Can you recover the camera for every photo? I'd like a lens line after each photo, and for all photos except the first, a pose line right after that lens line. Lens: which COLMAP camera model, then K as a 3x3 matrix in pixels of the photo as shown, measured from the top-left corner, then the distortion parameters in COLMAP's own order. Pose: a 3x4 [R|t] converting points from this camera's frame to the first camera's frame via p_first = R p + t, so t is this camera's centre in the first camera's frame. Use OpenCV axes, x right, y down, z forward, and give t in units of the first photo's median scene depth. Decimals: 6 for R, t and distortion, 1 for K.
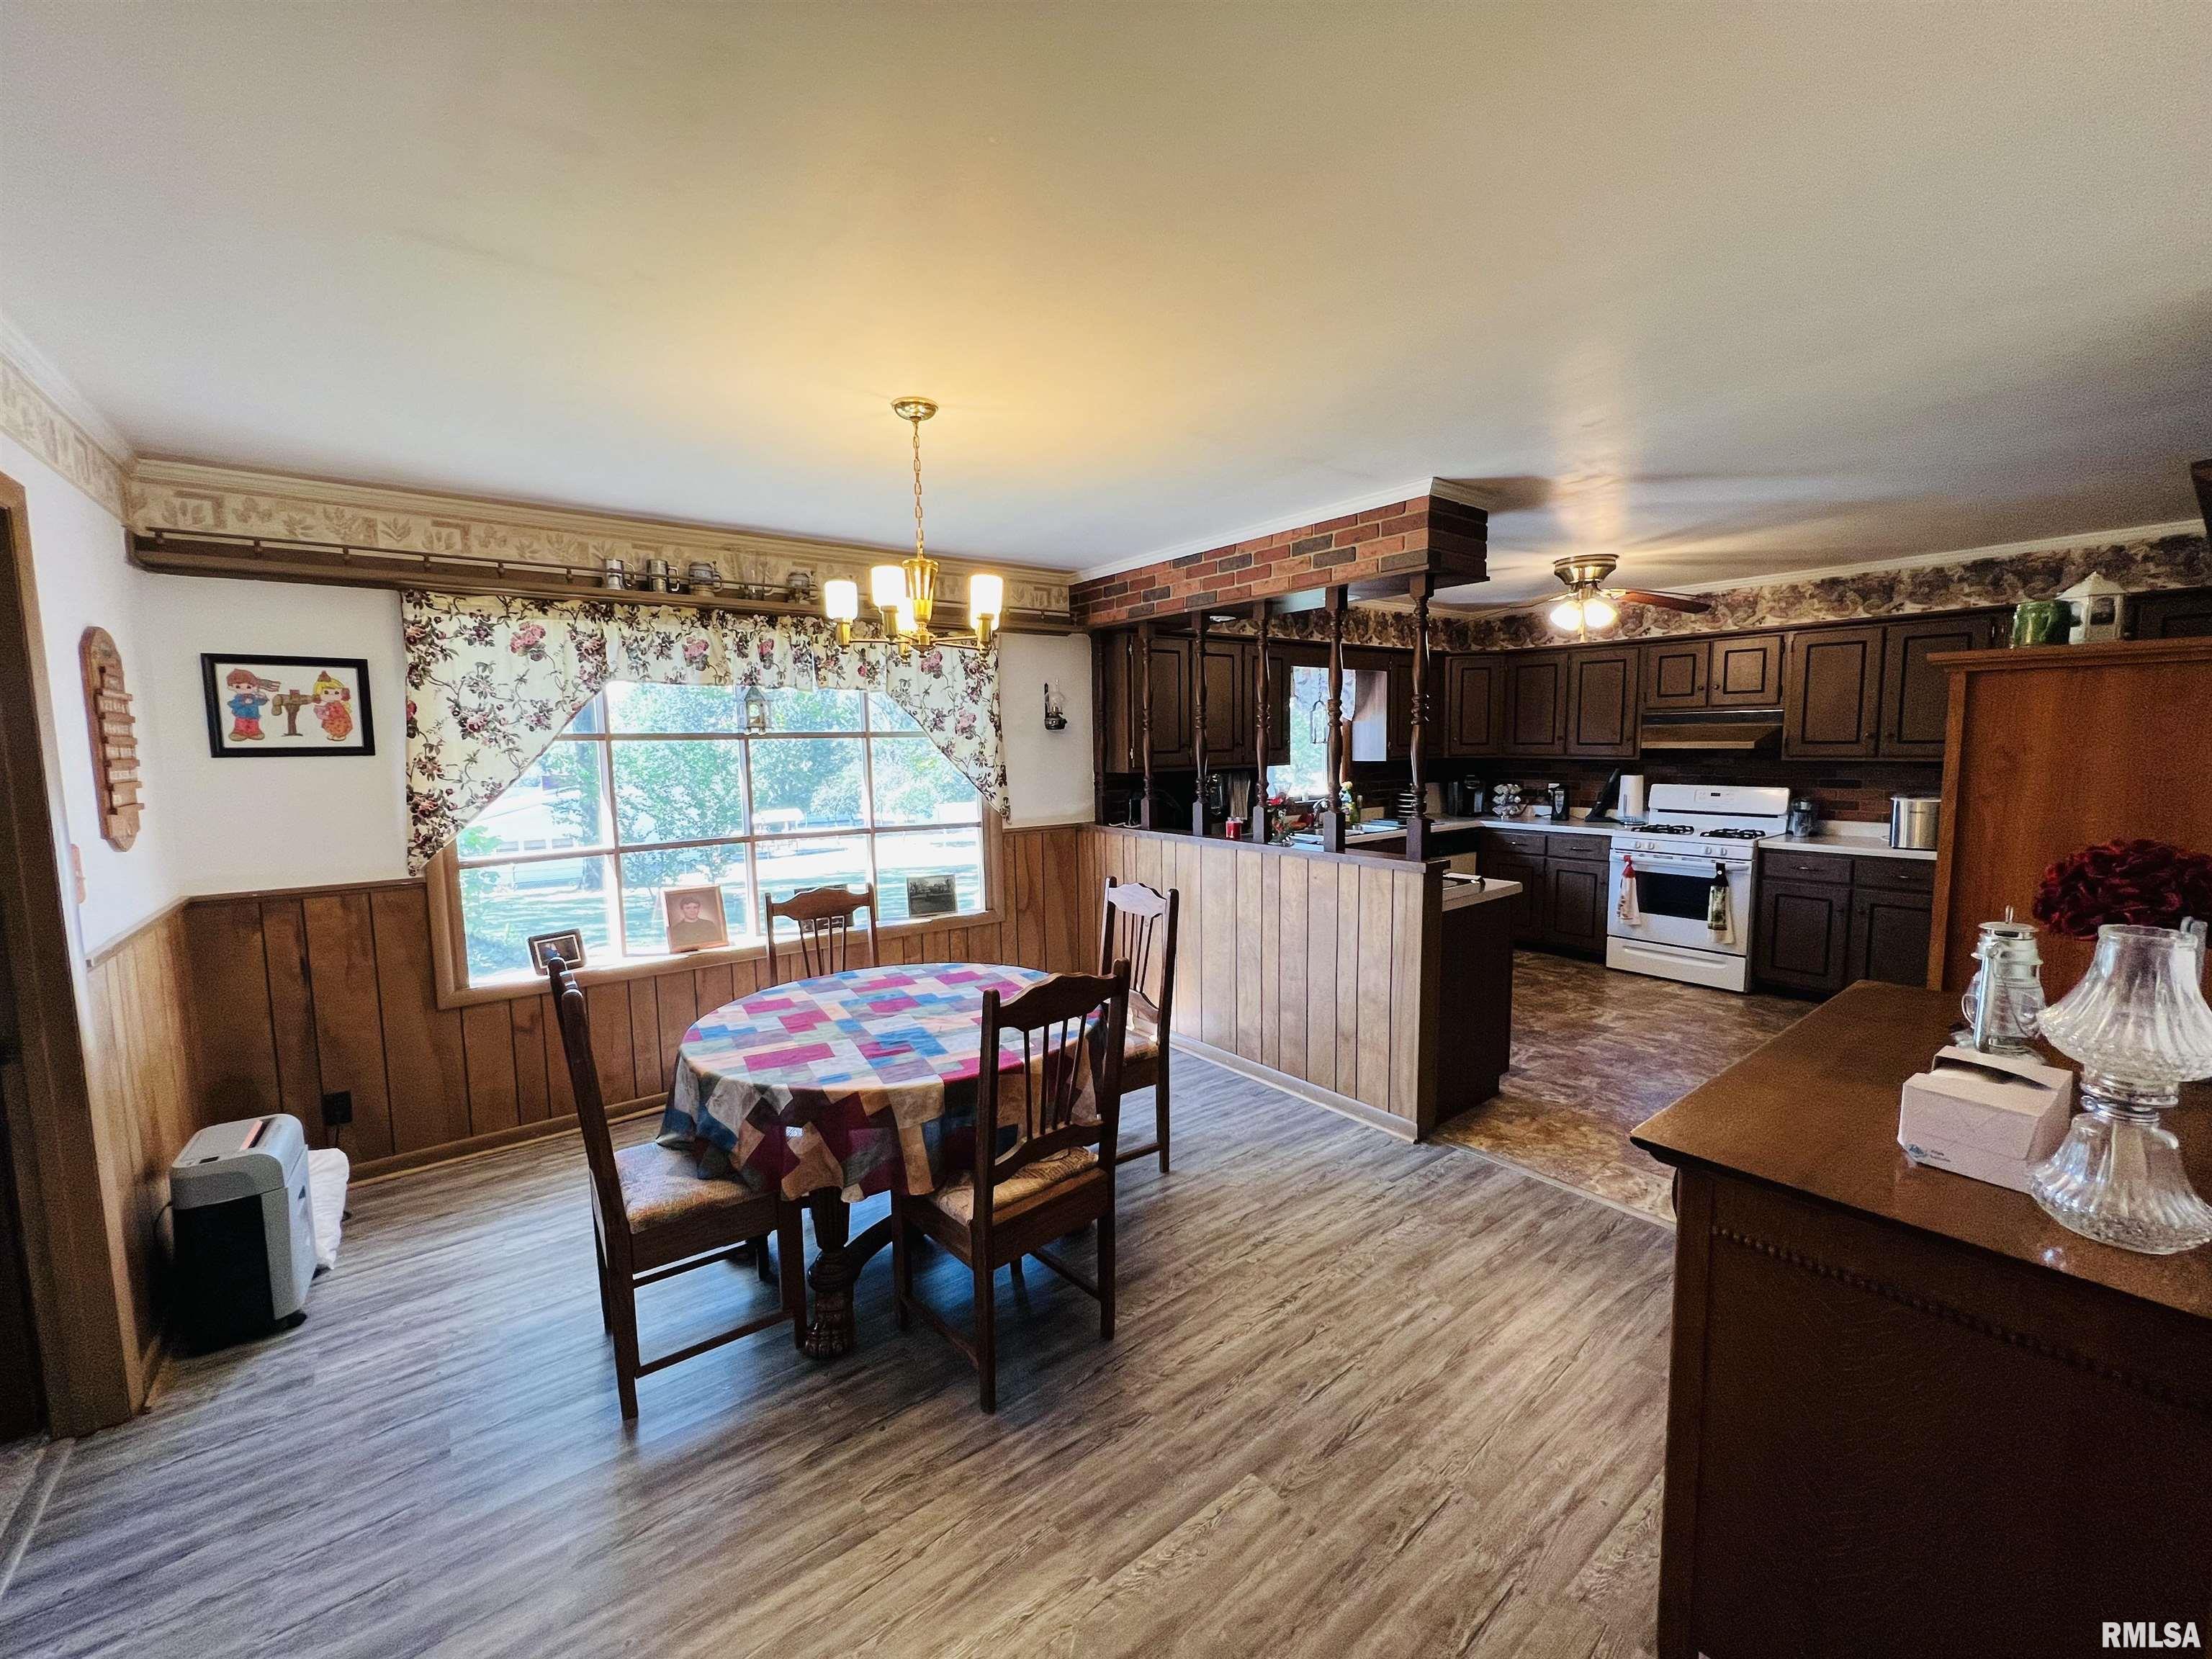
lens RADIAL K [[885.7, 0, 1098.7], [0, 885.7, 826.1], [0, 0, 1]] dist [0.000482, 0.000397]
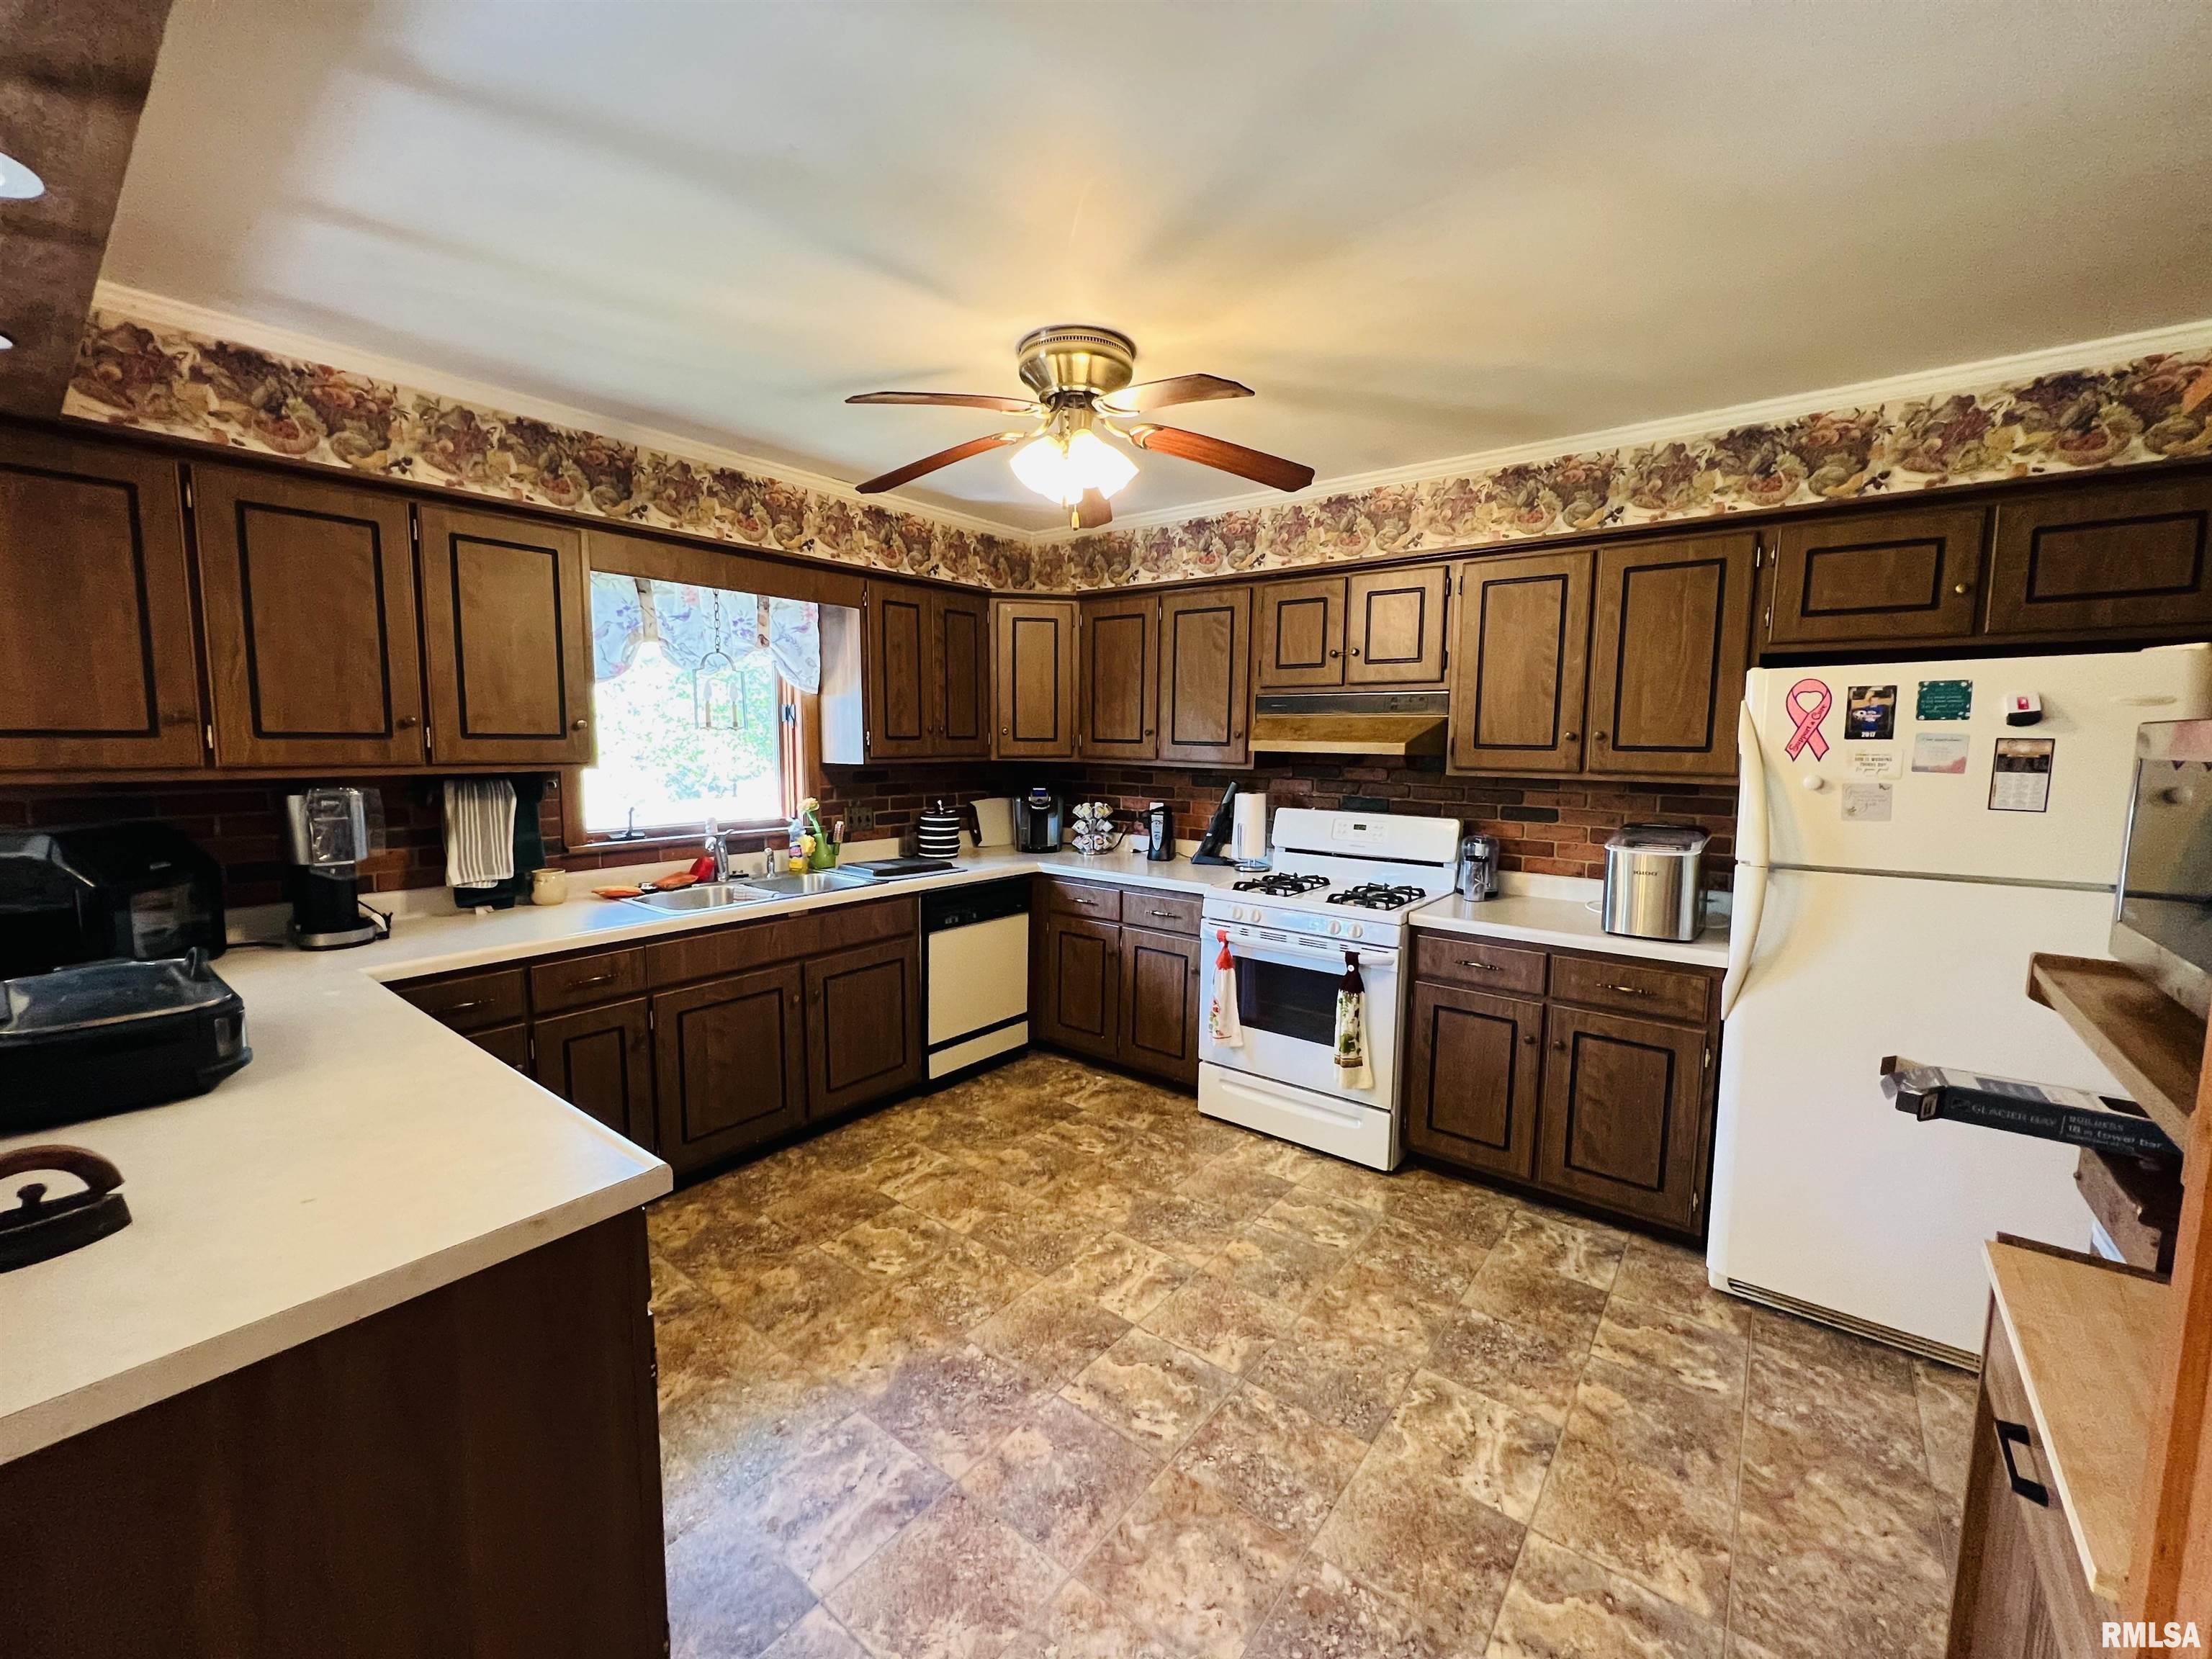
lens RADIAL K [[885.7, 0, 1098.7], [0, 885.7, 826.1], [0, 0, 1]] dist [0.000482, 0.000397]
pose [[0.969861, 0.000646, 0.243658, 0.394639], [-0.001285, 0.999996, 0.002462, -0.040777], [-0.243655, -0.002701, 0.969858, 0.473204]]
